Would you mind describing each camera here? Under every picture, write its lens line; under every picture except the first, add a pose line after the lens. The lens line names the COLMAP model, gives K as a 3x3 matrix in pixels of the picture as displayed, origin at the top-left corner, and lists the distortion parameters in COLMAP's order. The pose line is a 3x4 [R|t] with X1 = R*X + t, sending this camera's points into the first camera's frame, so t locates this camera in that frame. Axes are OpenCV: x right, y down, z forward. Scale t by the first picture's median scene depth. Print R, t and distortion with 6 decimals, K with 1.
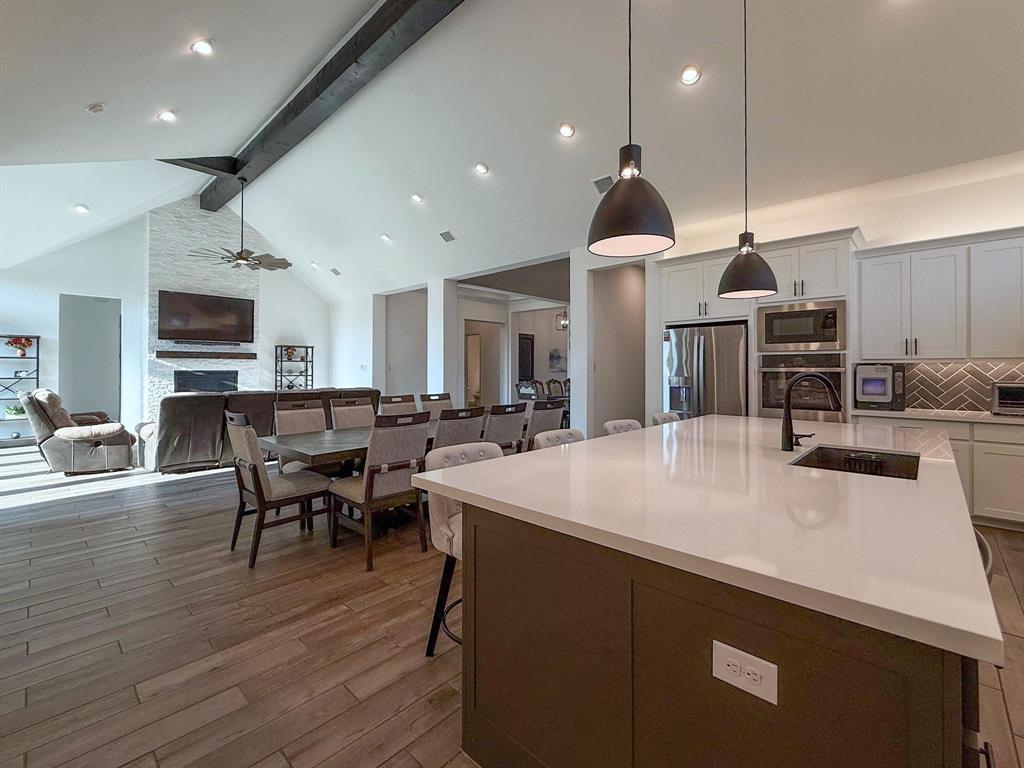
lens RADIAL K [[446.2, 0, 509.5], [0, 446.2, 359.0], [0, 0, 1]] dist [-0.001397, -0.000359]
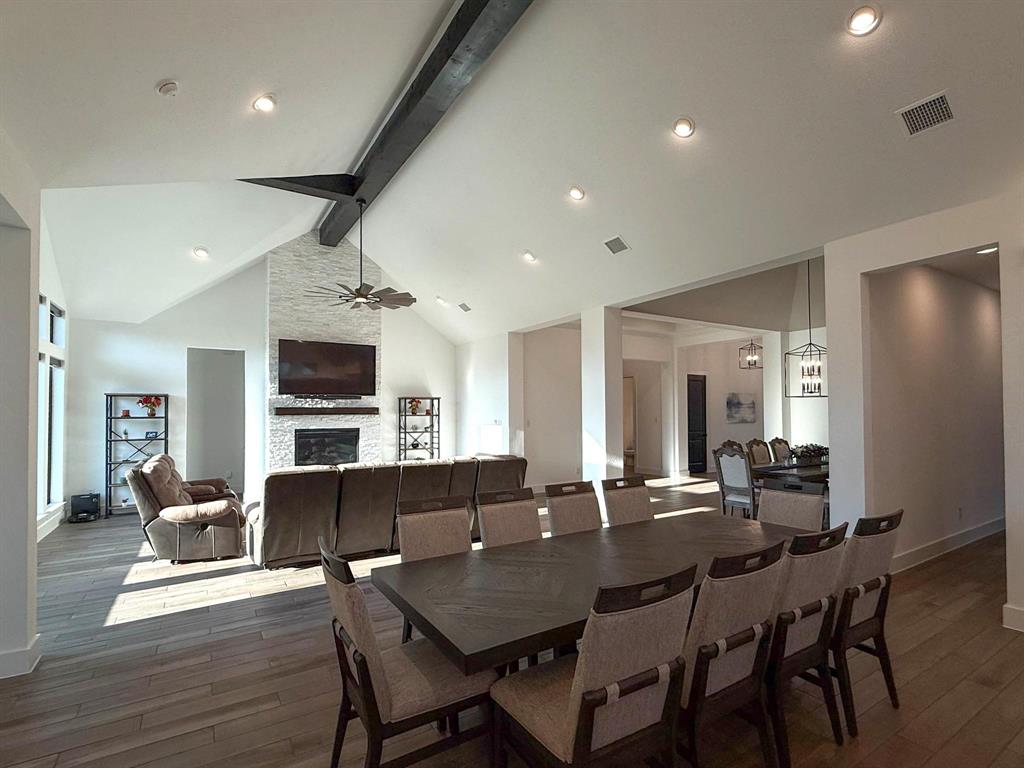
lens RADIAL K [[494.0, 0, 514.1], [0, 494.0, 389.8], [0, 0, 1]] dist [-0.002056, -0.001147]
pose [[0.967577, -0.019761, -0.251800, -0.089175], [0.013689, 0.999572, -0.025844, -0.021909], [0.252203, 0.021559, 0.967434, 0.172769]]
